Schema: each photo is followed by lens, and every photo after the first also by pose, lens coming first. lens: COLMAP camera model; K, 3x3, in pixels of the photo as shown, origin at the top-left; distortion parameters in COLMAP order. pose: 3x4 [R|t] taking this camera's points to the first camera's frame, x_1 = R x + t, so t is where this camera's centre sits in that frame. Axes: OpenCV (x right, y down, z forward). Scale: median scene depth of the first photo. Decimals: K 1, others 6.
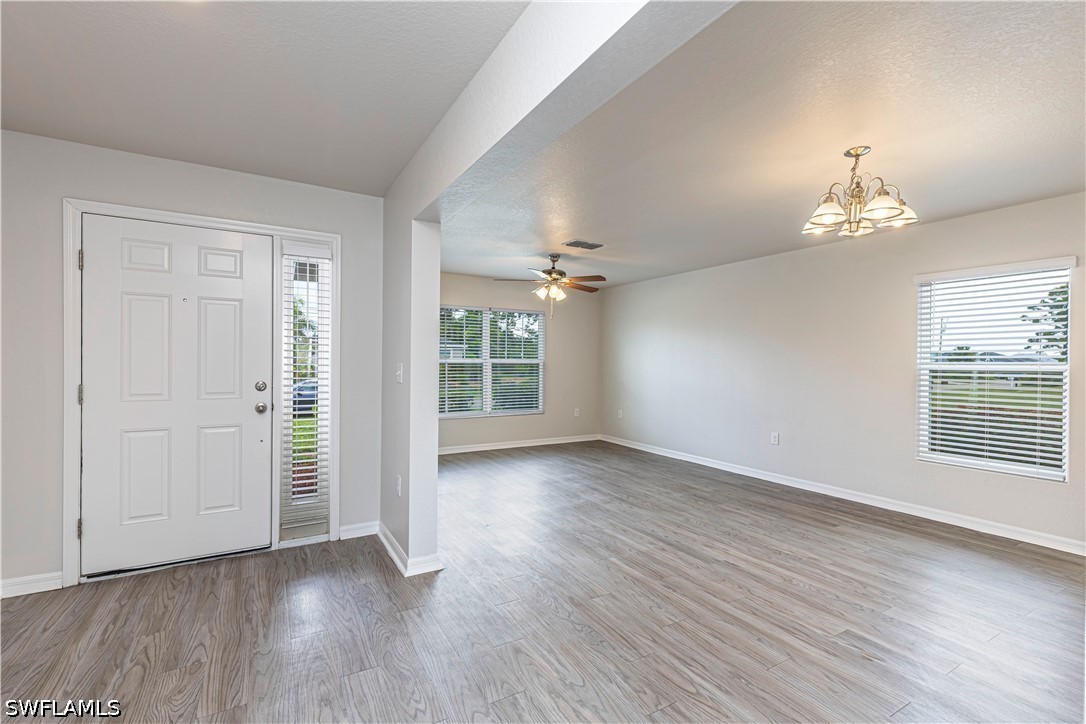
lens RADIAL K [[482.5, 0, 548.2], [0, 482.5, 363.4], [0, 0, 1]] dist [0.011694, -0.003298]
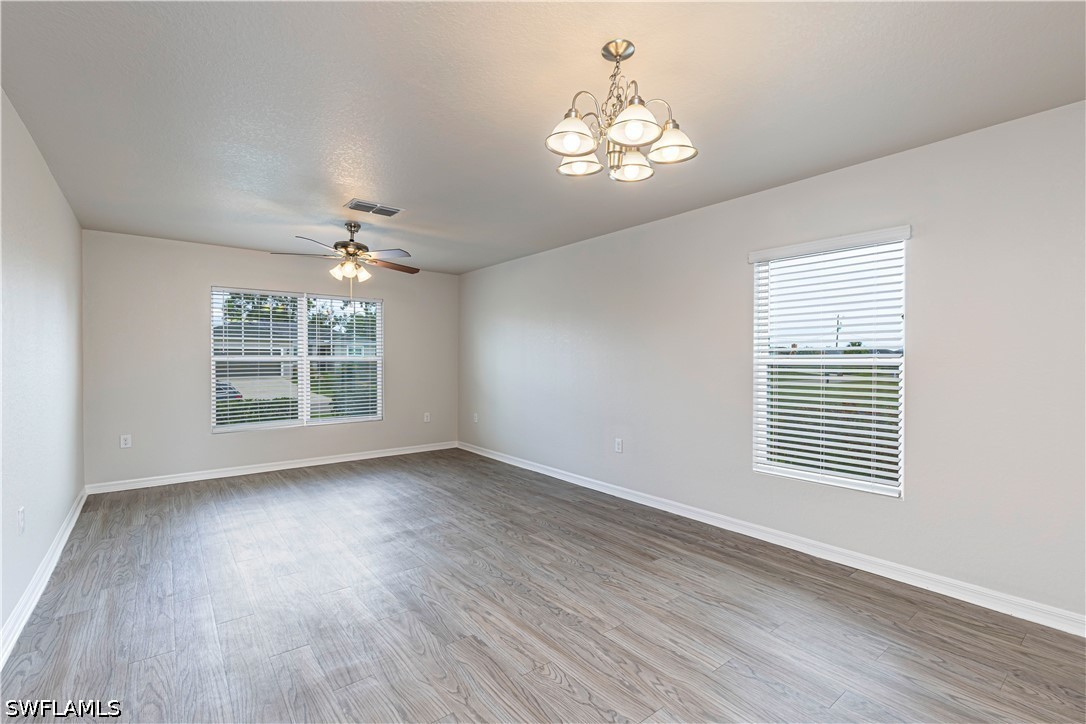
lens RADIAL K [[482.5, 0, 547.7], [0, 482.5, 363.6], [0, 0, 1]] dist [0.011694, -0.003298]
pose [[0.990472, -0.007786, 0.137493, 0.318385], [0.006904, 0.999952, 0.006892, 0.003474], [-0.137540, -0.005877, 0.990479, 0.237198]]
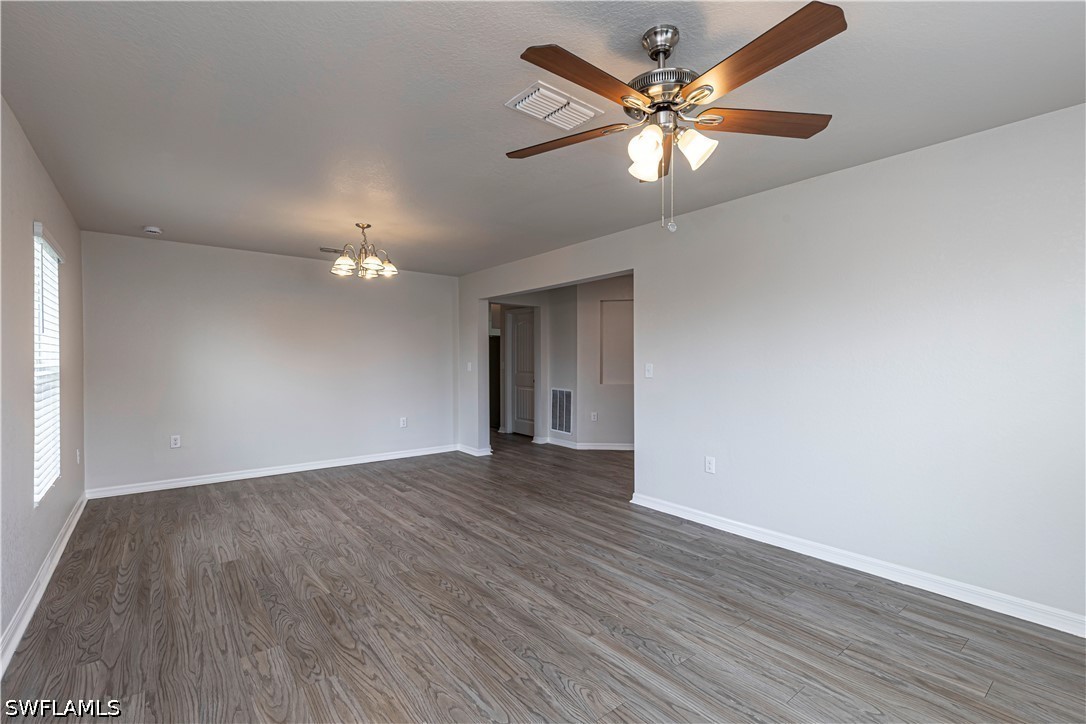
lens RADIAL K [[482.5, 0, 542.7], [0, 482.5, 363.8], [0, 0, 1]] dist [0.011694, -0.003298]
pose [[-0.991180, -0.005168, -0.132423, 0.192673], [-0.006217, 0.999953, 0.007503, -0.002531], [0.132378, 0.008260, -0.991165, 1.916014]]
